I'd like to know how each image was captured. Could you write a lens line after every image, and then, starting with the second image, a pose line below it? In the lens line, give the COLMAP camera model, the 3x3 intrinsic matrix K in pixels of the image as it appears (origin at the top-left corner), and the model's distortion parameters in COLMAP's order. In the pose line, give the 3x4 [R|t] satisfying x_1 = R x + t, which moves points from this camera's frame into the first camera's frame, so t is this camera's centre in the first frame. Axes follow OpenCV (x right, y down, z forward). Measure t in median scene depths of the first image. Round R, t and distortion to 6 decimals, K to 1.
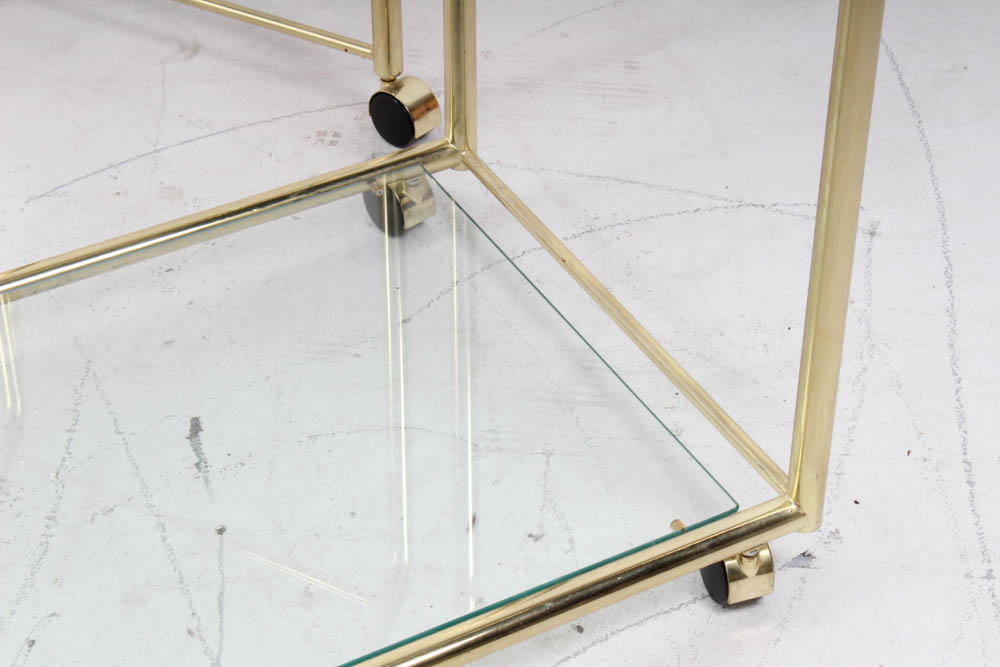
lens RADIAL K [[2398.5, 0, 502.6], [0, 2398.5, 330.0], [0, 0, 1]] dist [0.109525, 0.000000]
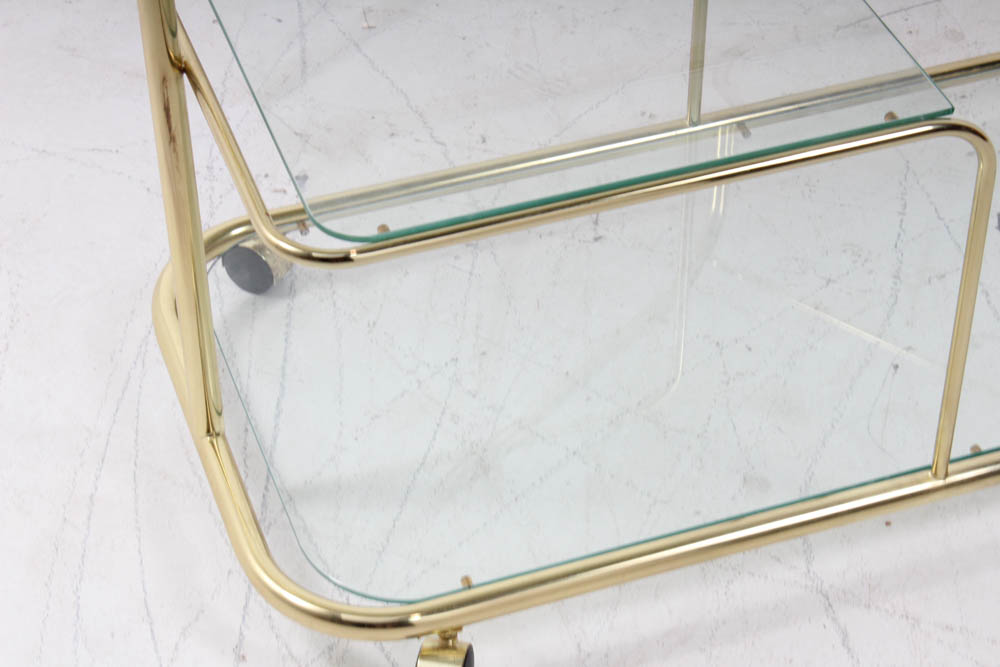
lens RADIAL K [[2398.5, 0, 503.9], [0, 2398.5, 337.6], [0, 0, 1]] dist [0.109525, 0.000000]
pose [[0.986466, 0.107223, -0.124050, -0.203590], [-0.101630, 0.993535, 0.050586, 0.058741], [0.128673, -0.037295, 0.990986, -0.253534]]
